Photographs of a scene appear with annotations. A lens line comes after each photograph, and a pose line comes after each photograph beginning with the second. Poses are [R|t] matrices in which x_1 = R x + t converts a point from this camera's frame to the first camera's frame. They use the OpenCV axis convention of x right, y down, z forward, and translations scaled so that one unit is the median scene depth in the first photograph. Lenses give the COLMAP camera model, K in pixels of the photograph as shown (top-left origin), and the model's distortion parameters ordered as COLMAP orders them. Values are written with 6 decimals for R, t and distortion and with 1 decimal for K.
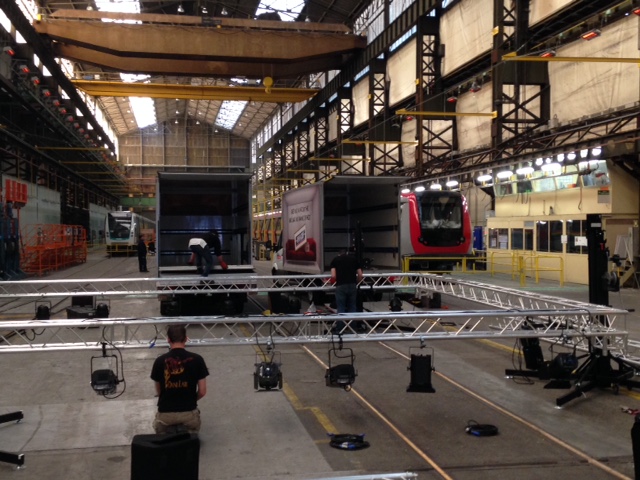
lens RADIAL K [[841.5, 0, 320.0], [0, 841.5, 240.0], [0, 0, 1]] dist [-0.023738, -0.049809]
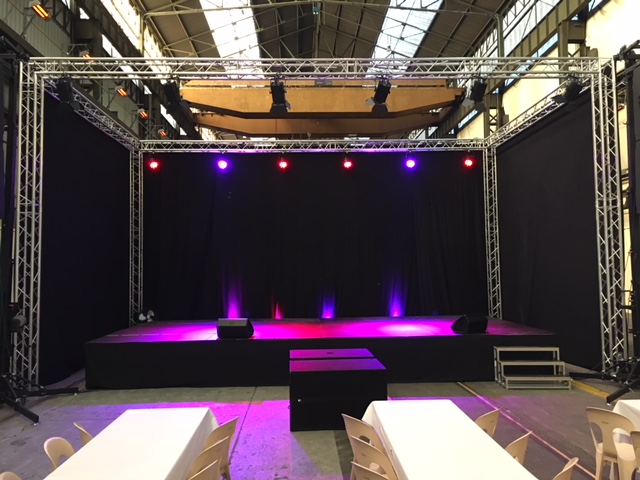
lens RADIAL K [[572.4, 0, 320.0], [0, 572.4, 240.0], [0, 0, 1]] dist [-0.004967, -0.006464]
pose [[0.989744, -0.044081, -0.135884, -0.046216], [0.035784, 0.997377, -0.062914, -0.003335], [0.138301, 0.057406, 0.988725, 0.264483]]
